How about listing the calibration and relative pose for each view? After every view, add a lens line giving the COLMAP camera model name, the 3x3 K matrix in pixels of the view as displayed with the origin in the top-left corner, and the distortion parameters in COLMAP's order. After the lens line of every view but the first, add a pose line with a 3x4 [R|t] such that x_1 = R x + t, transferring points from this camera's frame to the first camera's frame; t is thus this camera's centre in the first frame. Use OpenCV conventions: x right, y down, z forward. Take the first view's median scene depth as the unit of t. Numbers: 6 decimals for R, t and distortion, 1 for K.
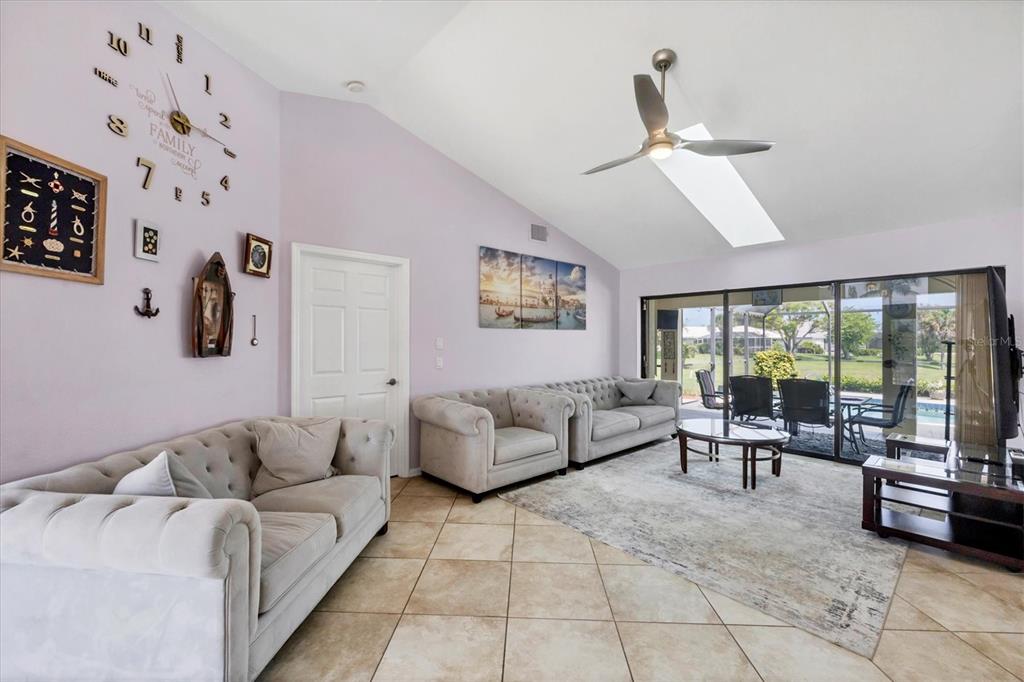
lens RADIAL K [[417.7, 0, 512.5], [0, 417.7, 338.0], [0, 0, 1]] dist [0.000239, 0.000490]
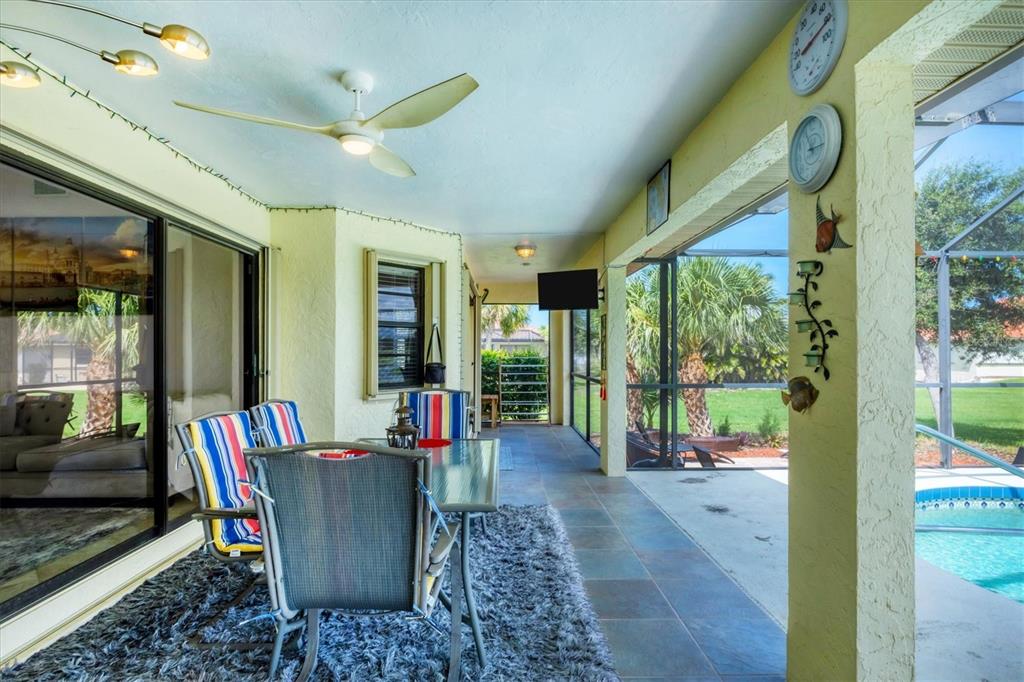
lens RADIAL K [[479.8, 0, 512.4], [0, 479.8, 344.1], [0, 0, 1]] dist [-0.004936, -0.000579]
pose [[0.755018, -0.007828, -0.655657, 1.249016], [0.012468, 0.999919, 0.002419, 0.037085], [0.655585, -0.010001, 0.755055, 0.922822]]
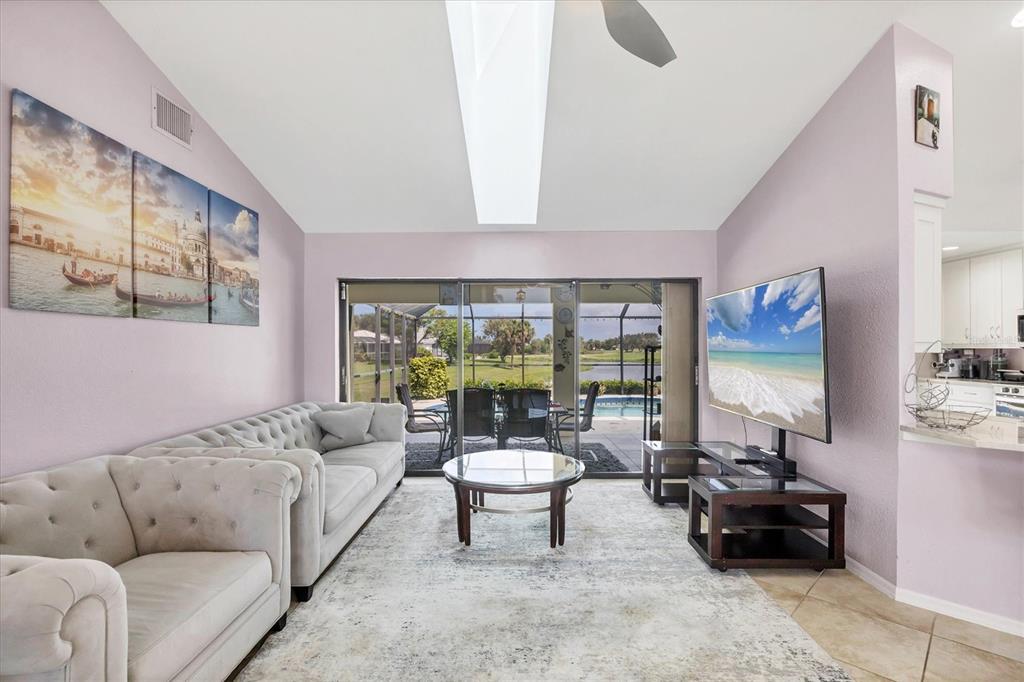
lens RADIAL K [[479.8, 0, 510.0], [0, 479.8, 346.2], [0, 0, 1]] dist [-0.004936, -0.000579]
pose [[0.683267, -0.001252, 0.730168, -0.075833], [-0.003351, 0.999983, 0.004850, 0.004150], [-0.730161, -0.005761, 0.683251, 0.351914]]
